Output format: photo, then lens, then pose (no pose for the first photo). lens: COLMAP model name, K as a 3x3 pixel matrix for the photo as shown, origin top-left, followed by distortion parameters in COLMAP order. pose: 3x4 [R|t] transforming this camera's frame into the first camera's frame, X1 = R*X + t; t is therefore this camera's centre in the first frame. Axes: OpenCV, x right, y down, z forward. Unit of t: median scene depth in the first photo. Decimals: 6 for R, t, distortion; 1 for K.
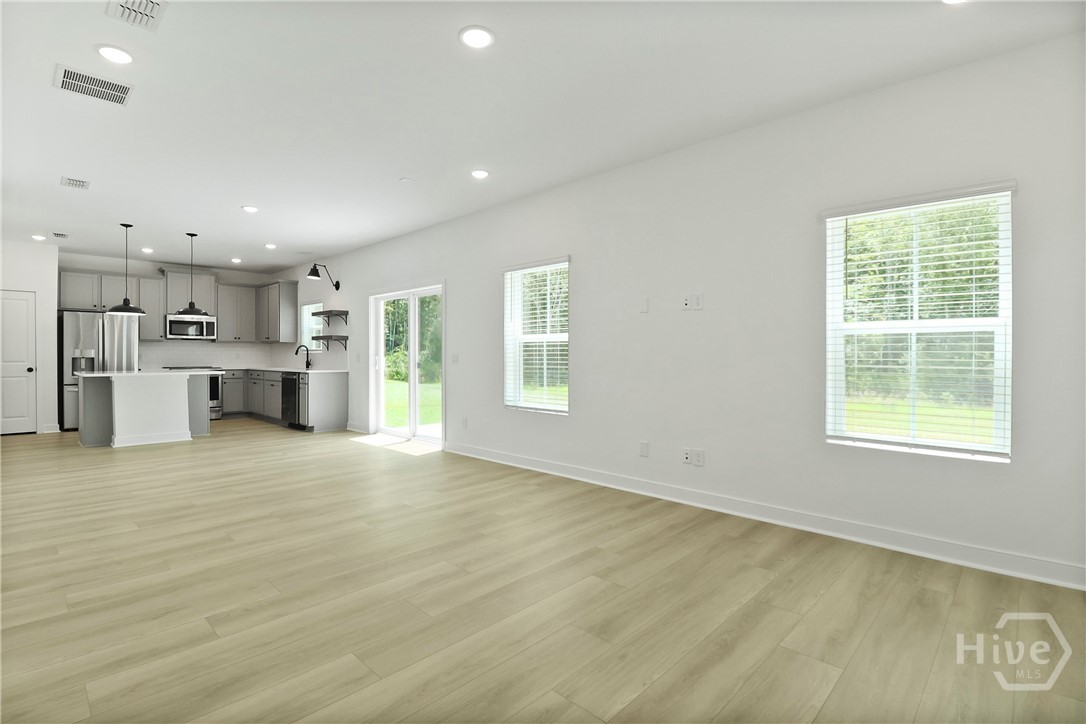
lens RADIAL K [[506.5, 0, 535.6], [0, 506.5, 357.5], [0, 0, 1]] dist [-0.018347, -0.000387]
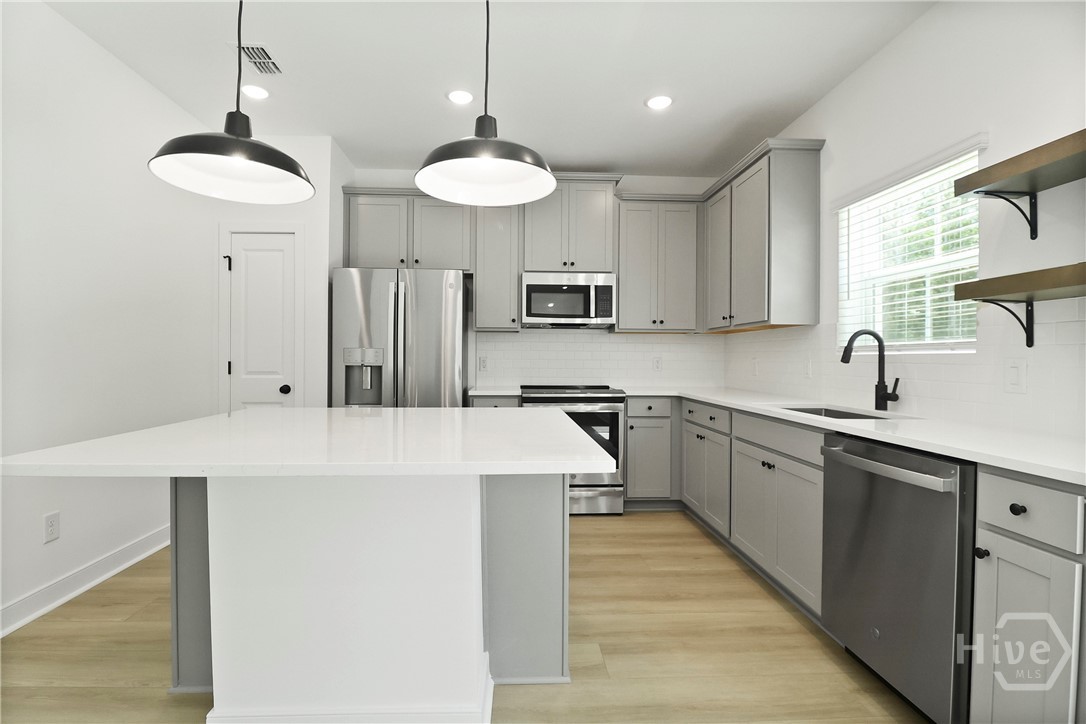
lens RADIAL K [[506.5, 0, 535.6], [0, 506.5, 357.5], [0, 0, 1]] dist [-0.018347, -0.000387]
pose [[0.730267, 0.003530, -0.683153, -0.435383], [-0.007737, 0.999965, -0.003103, -0.006562], [0.683118, 0.007552, 0.730269, 0.713665]]
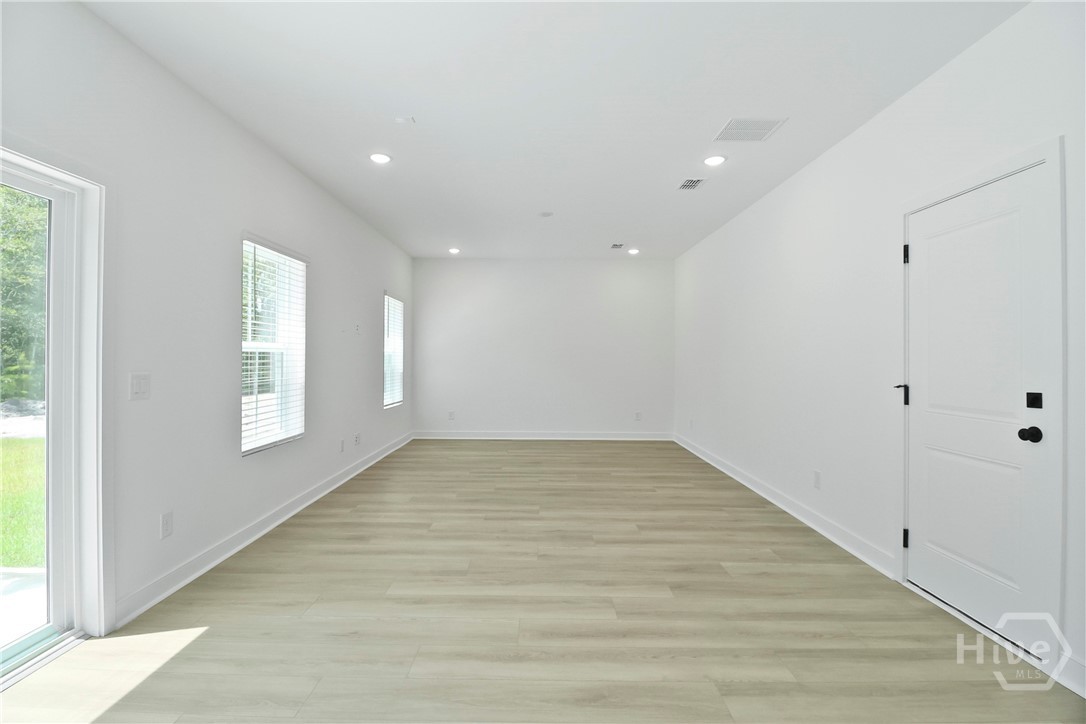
lens RADIAL K [[522.2, 0, 538.3], [0, 522.2, 357.4], [0, 0, 1]] dist [0.000134, -0.000115]
pose [[-0.692173, -0.005932, 0.721707, -0.508281], [-0.002852, 0.999981, 0.005483, -0.017921], [-0.721726, 0.001737, -0.692177, 0.772276]]
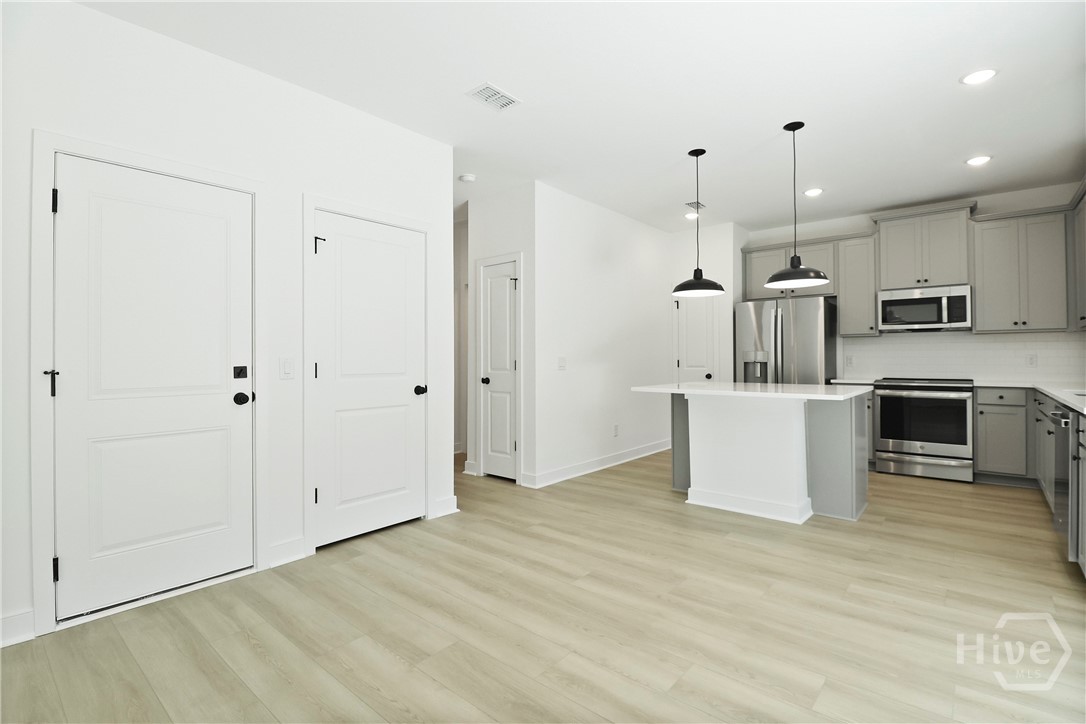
lens RADIAL K [[506.5, 0, 535.6], [0, 506.5, 357.5], [0, 0, 1]] dist [-0.018347, -0.000387]
pose [[0.054797, -0.002045, -0.998495, -0.157866], [0.000094, 0.999998, -0.002043, -0.004674], [0.998498, 0.000018, 0.054797, 0.586915]]
